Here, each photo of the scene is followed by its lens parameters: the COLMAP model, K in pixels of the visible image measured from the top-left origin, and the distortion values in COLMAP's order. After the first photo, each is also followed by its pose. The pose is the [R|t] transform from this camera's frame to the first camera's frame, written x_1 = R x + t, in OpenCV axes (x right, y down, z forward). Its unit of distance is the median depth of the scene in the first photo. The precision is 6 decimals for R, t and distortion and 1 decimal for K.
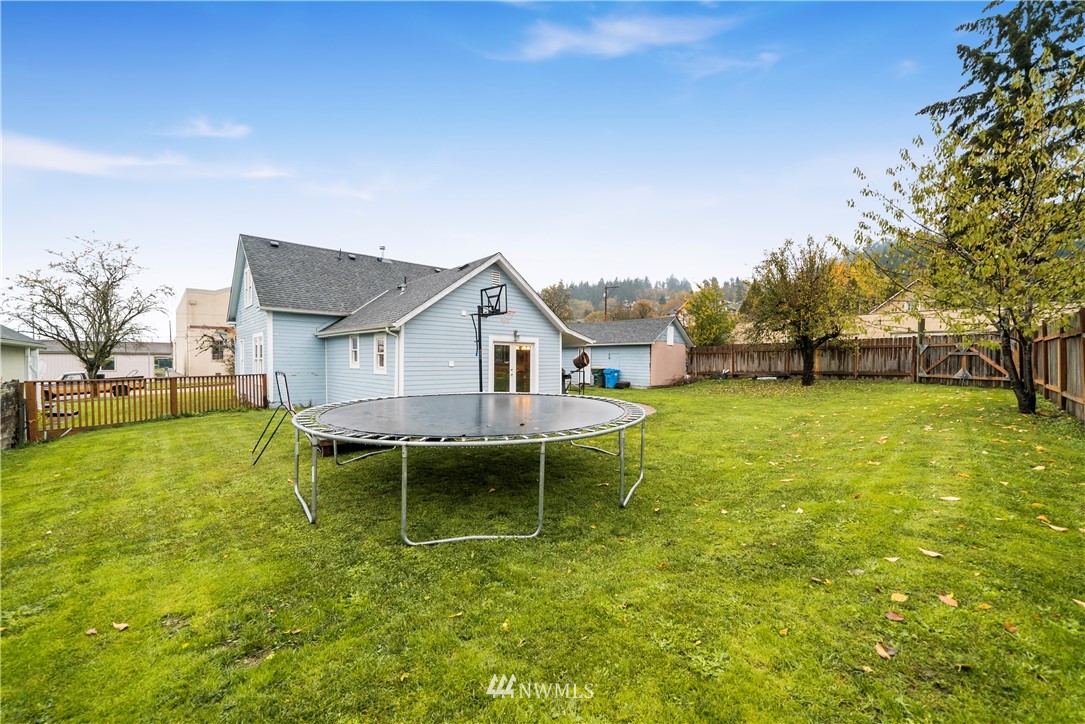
lens RADIAL K [[413.7, 0, 542.5], [0, 413.7, 362.0], [0, 0, 1]] dist [0.001551, 0.000030]
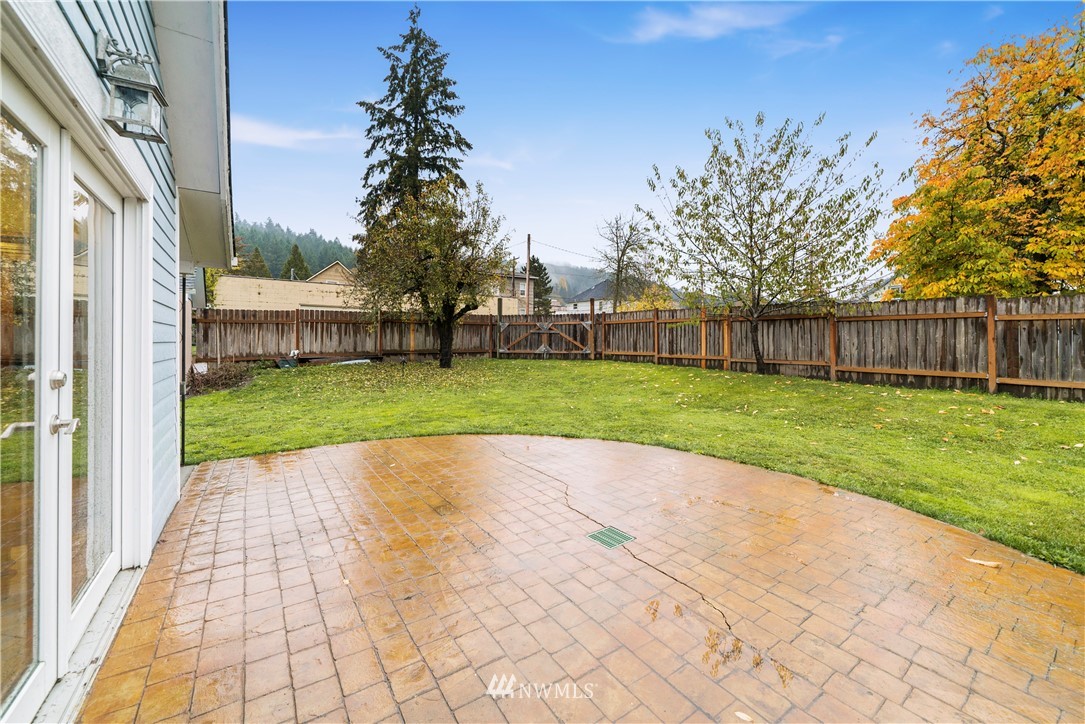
lens RADIAL K [[425.2, 0, 541.1], [0, 425.2, 339.2], [0, 0, 1]] dist [0.000570, 0.000011]
pose [[0.158831, 0.004343, 0.987296, -0.140149], [0.000146, 0.999990, -0.004422, 0.005200], [-0.987306, 0.000847, 0.158828, 0.659044]]
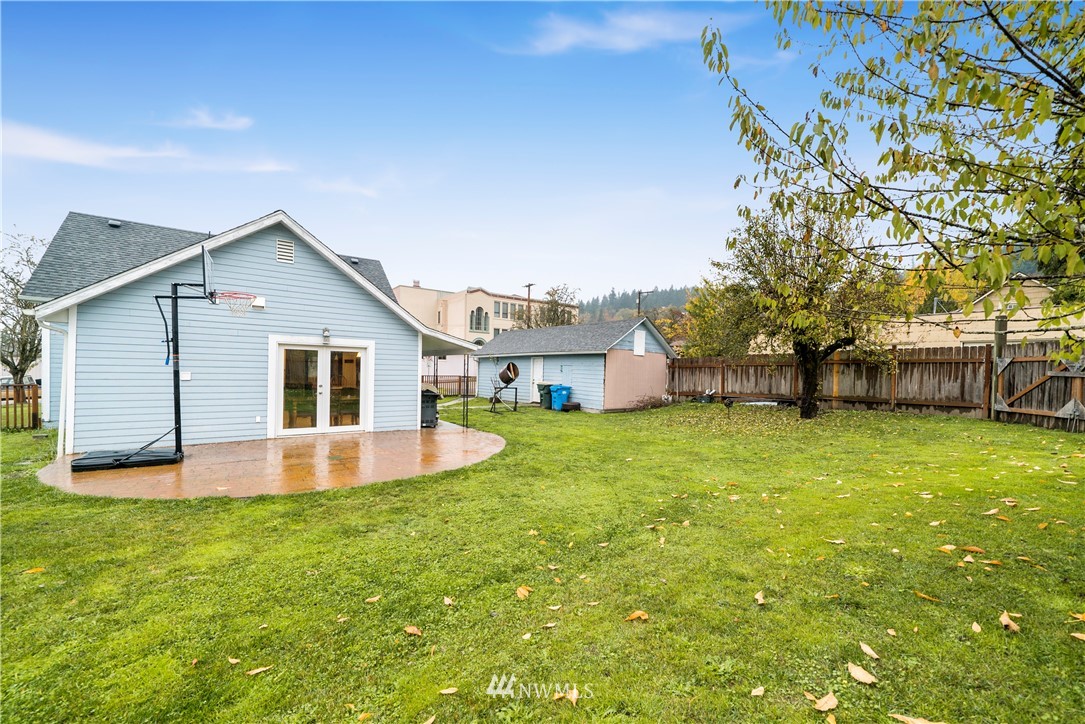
lens RADIAL K [[421.7, 0, 544.5], [0, 421.7, 372.2], [0, 0, 1]] dist [-0.002827, -0.000064]
pose [[0.992917, 0.017816, -0.117463, 0.289573], [-0.018029, 0.999837, -0.000747, -0.007842], [0.117430, 0.002859, 0.993077, 0.275514]]
